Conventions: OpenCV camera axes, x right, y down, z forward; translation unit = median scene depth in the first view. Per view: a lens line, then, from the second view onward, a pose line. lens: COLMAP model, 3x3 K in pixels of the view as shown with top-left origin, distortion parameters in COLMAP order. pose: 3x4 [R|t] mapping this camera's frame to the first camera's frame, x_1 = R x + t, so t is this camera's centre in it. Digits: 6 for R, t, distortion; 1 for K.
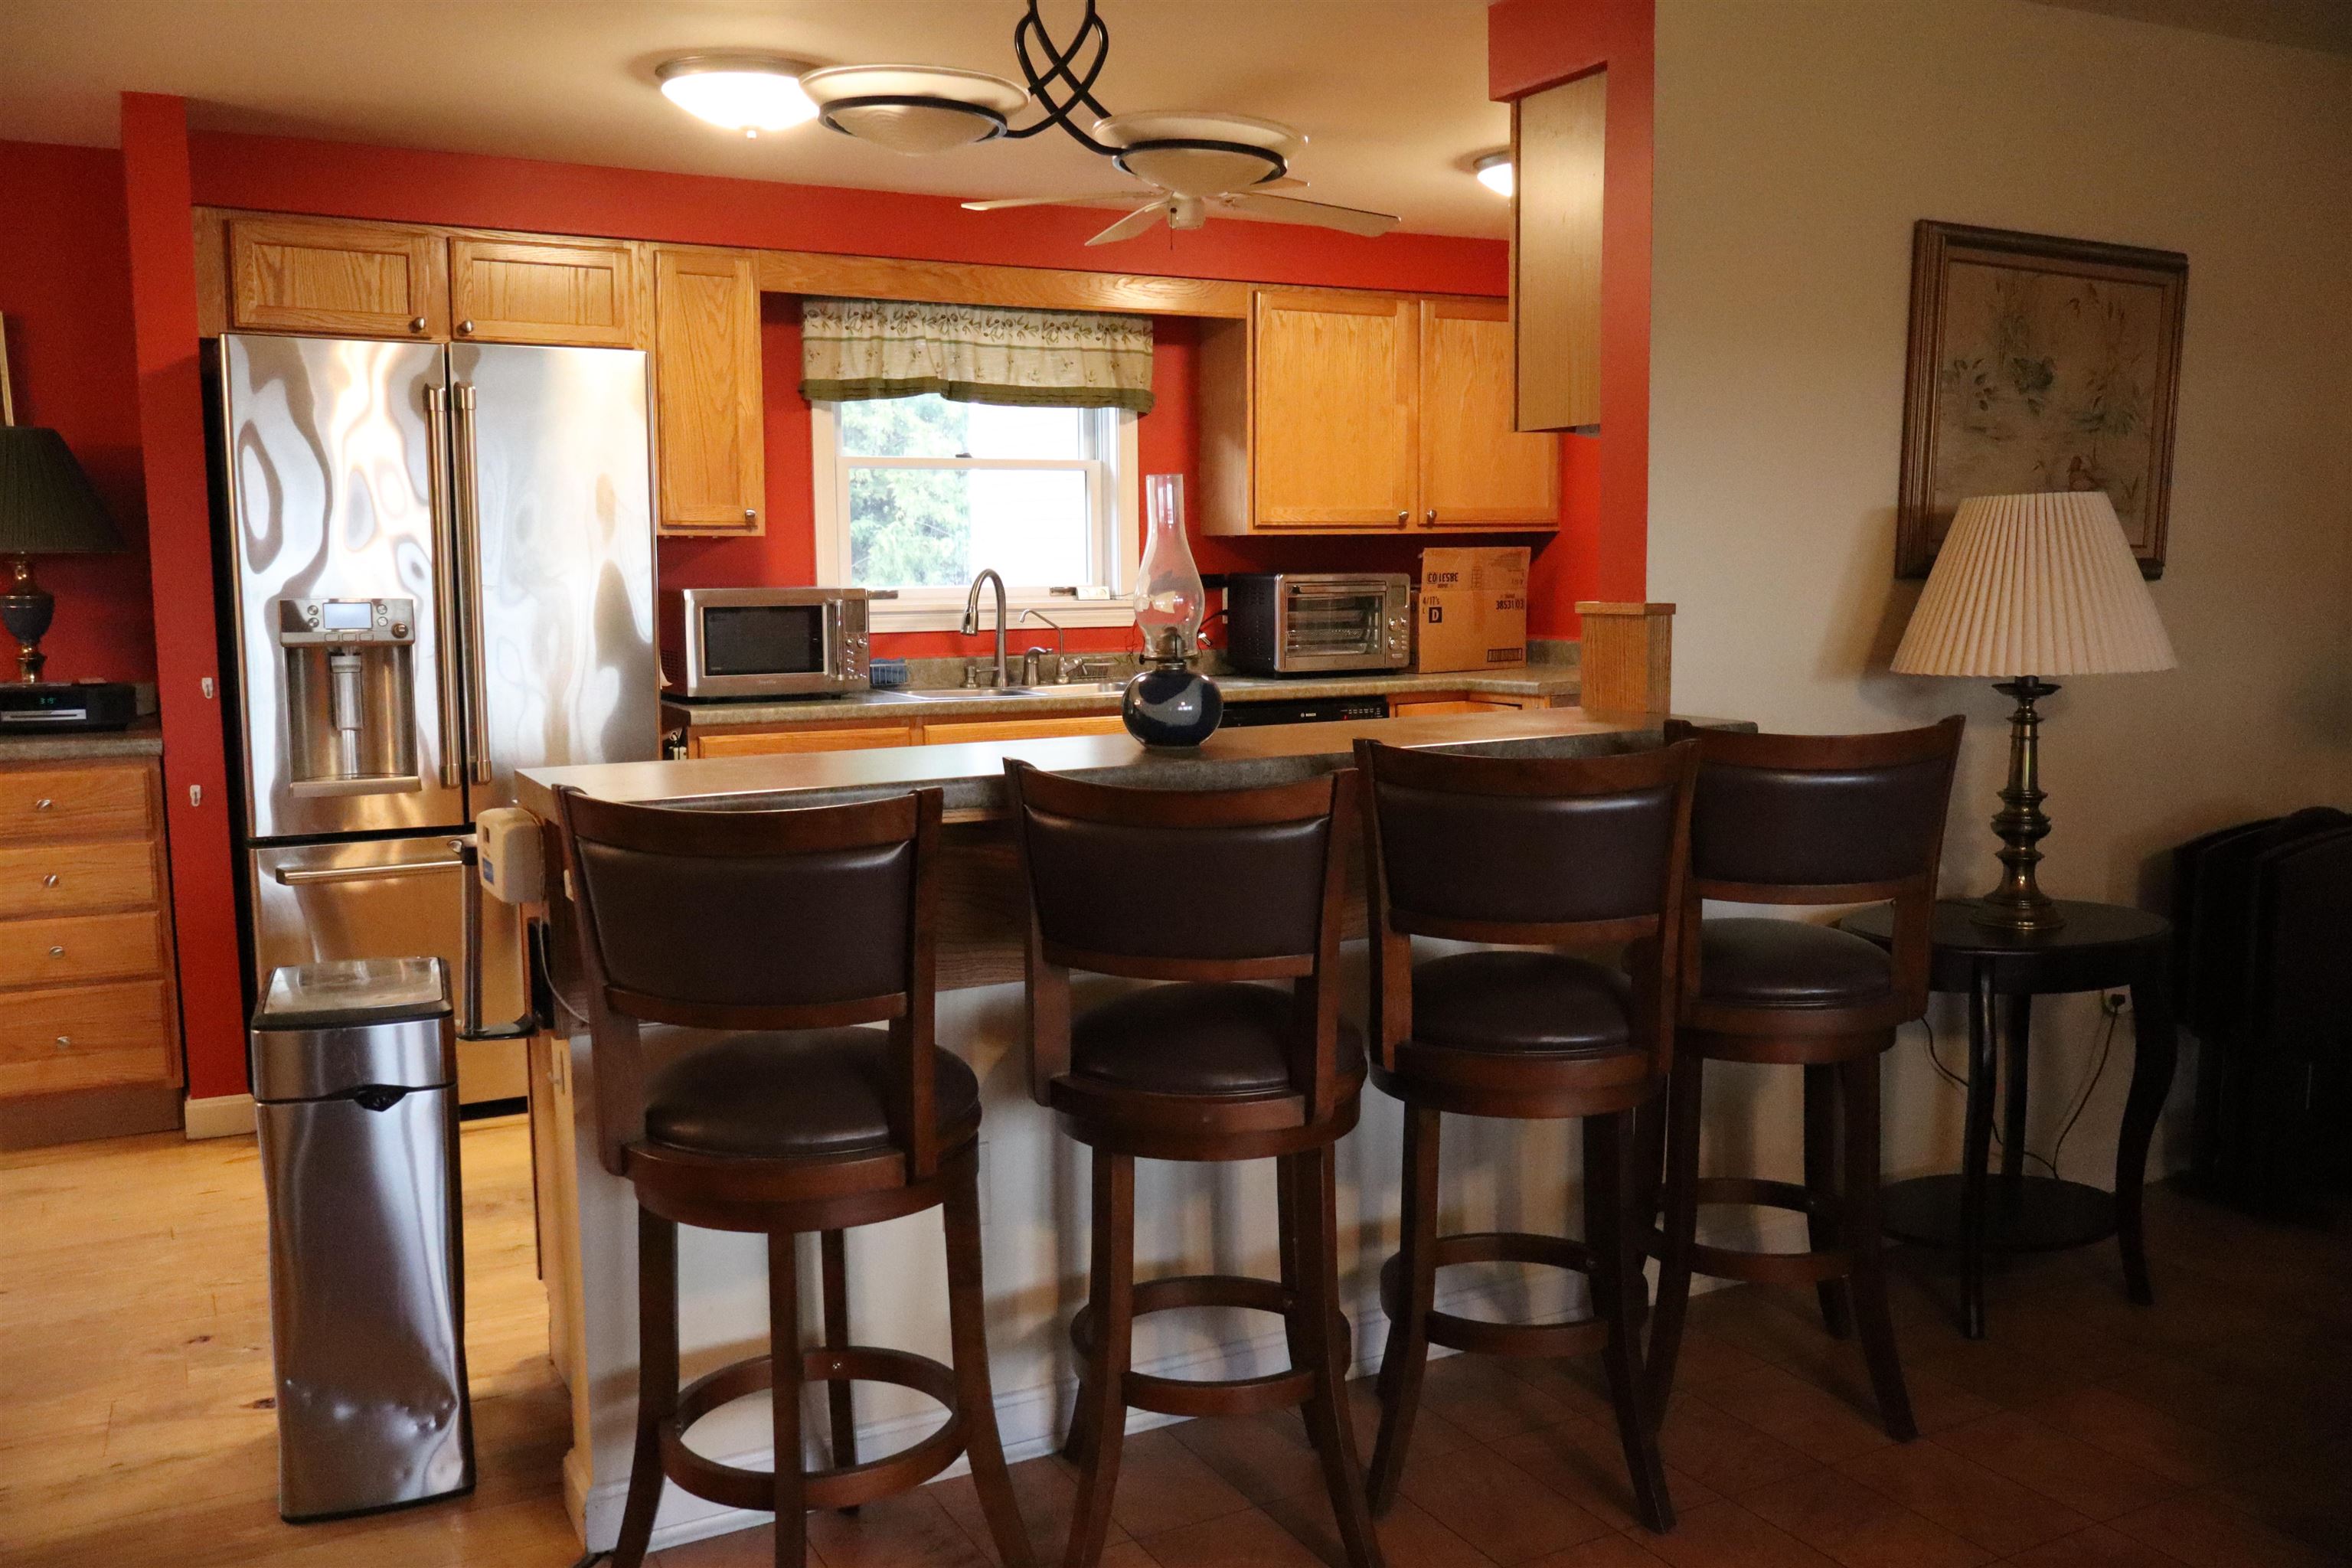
lens RADIAL K [[1950.9, 0, 1176.0], [0, 1950.9, 784.0], [0, 0, 1]] dist [-0.005229, 0.005333]
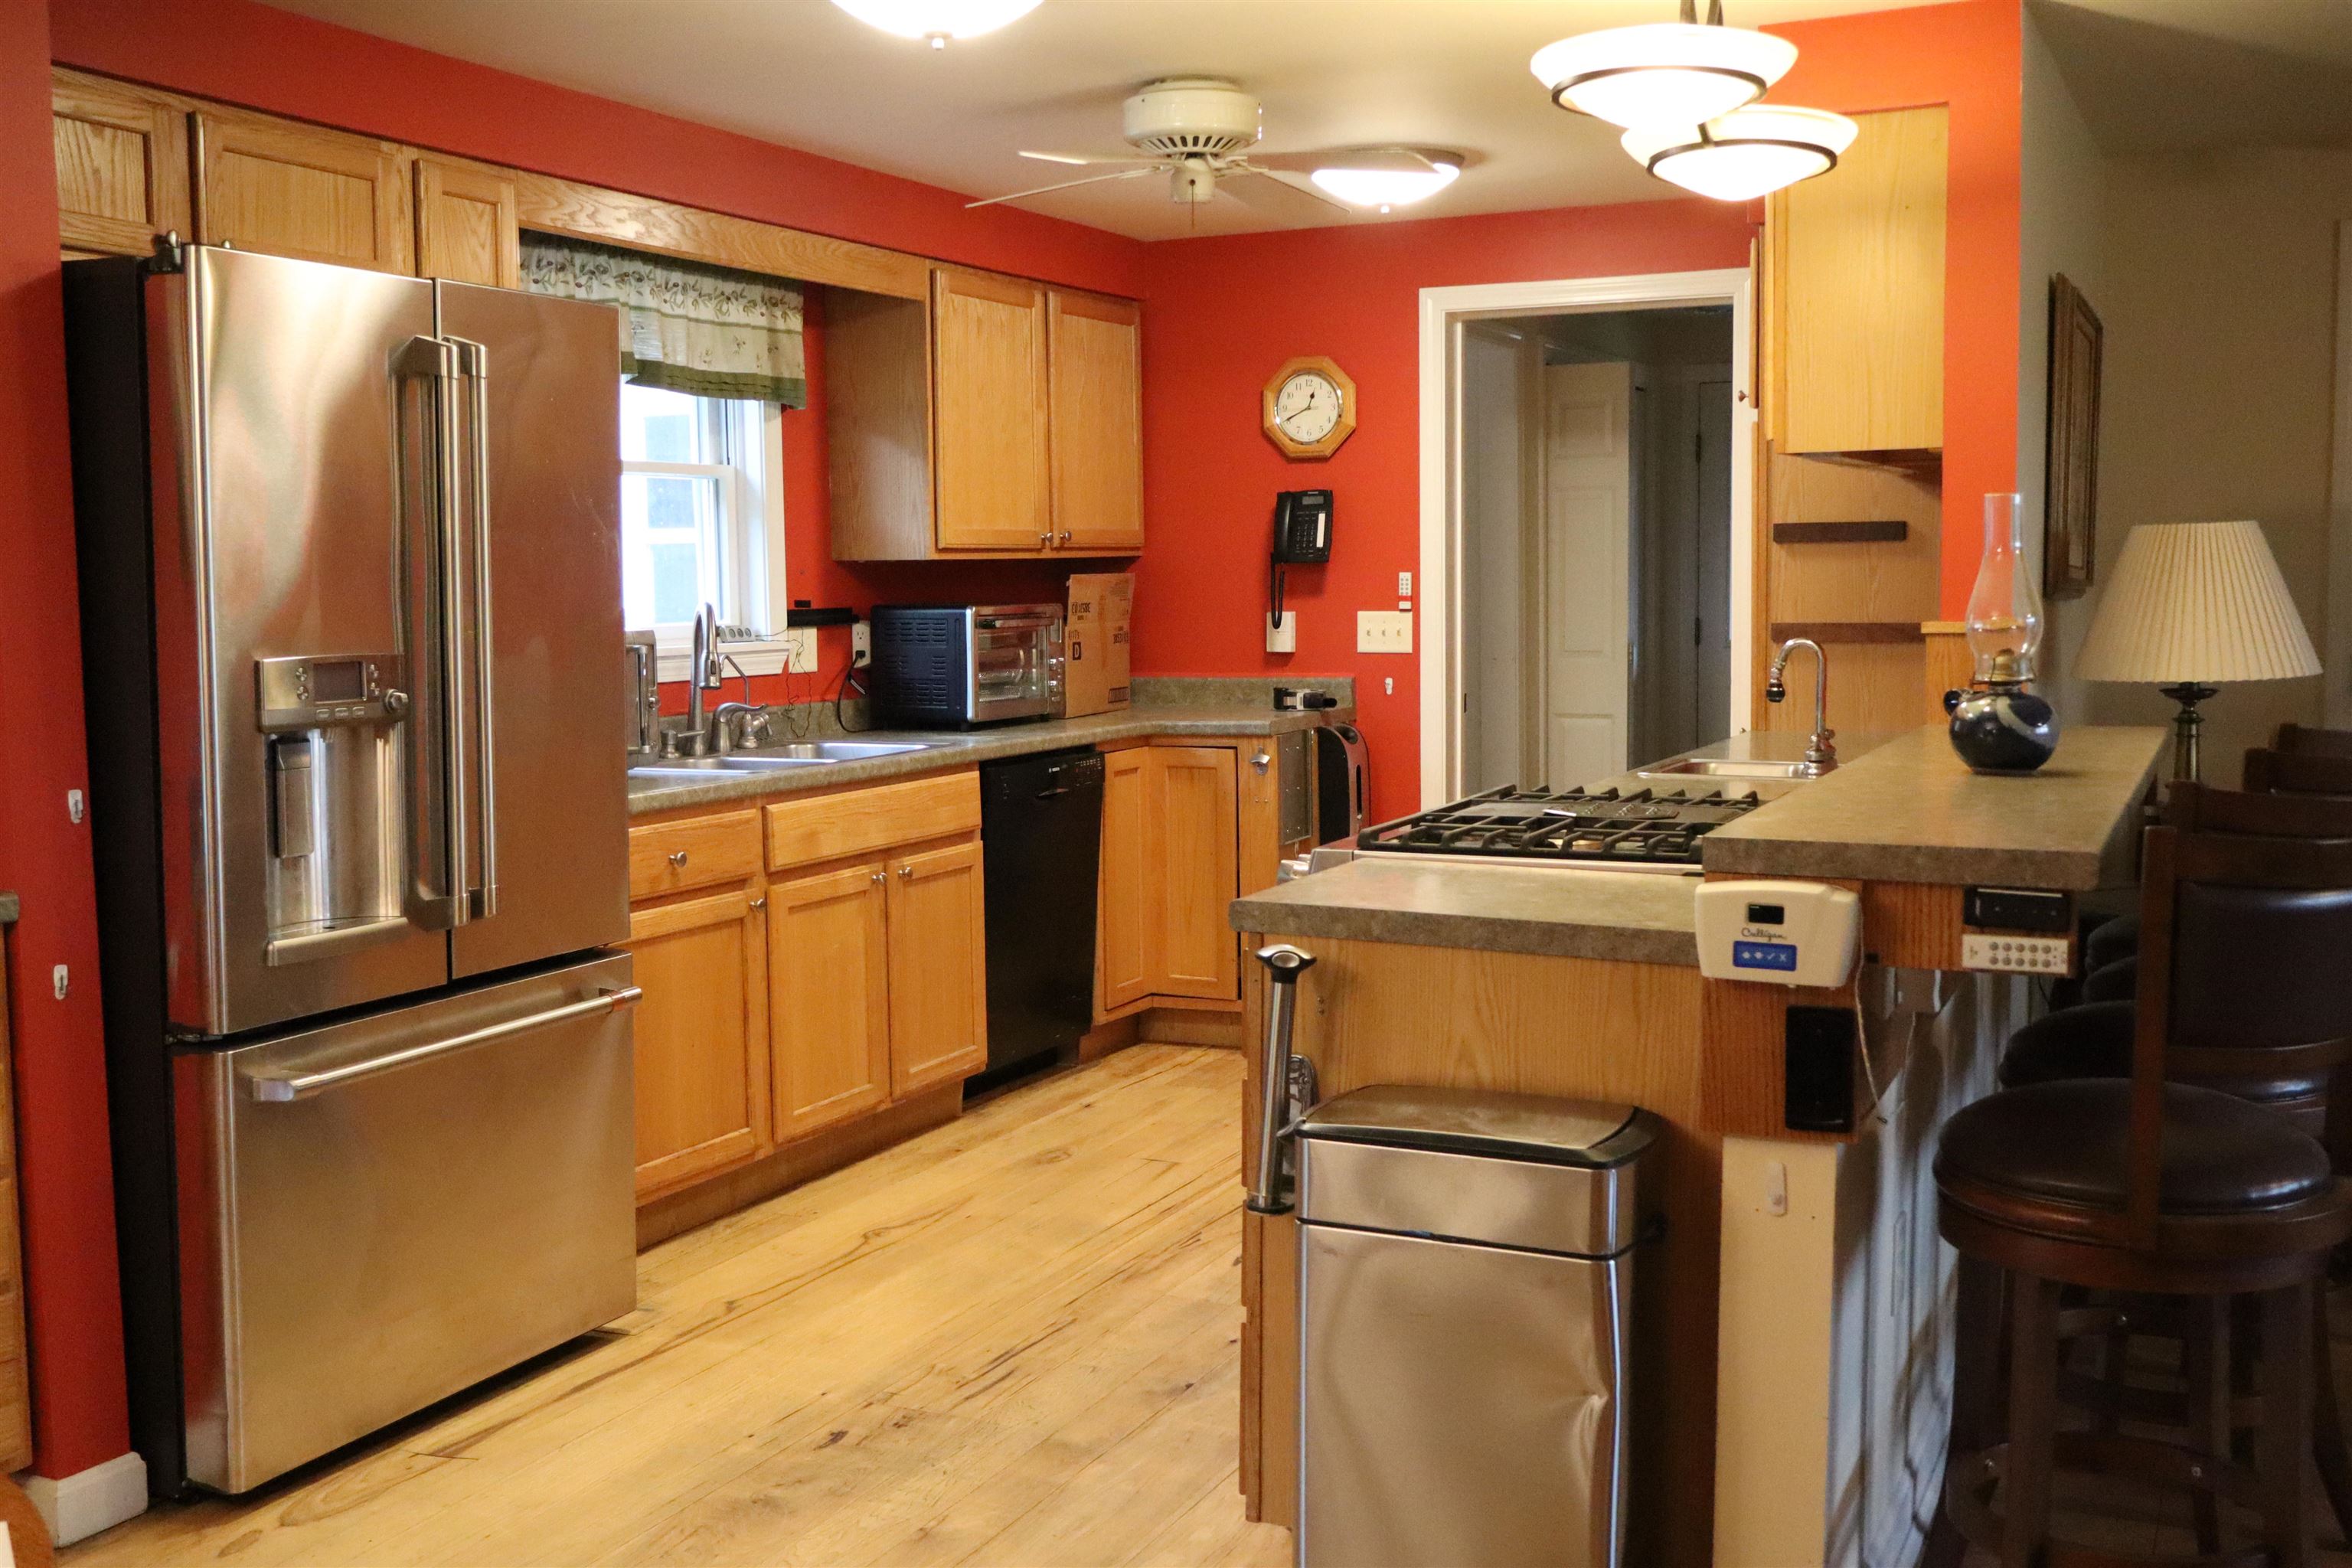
lens RADIAL K [[2333.3, 0, 1176.0], [0, 2333.3, 784.0], [0, 0, 1]] dist [-0.003764, 0.003687]
pose [[0.805356, -0.057589, 0.589988, -0.471682], [0.076275, 0.997064, -0.006795, -0.017735], [-0.587864, 0.050474, 0.807383, 0.141203]]
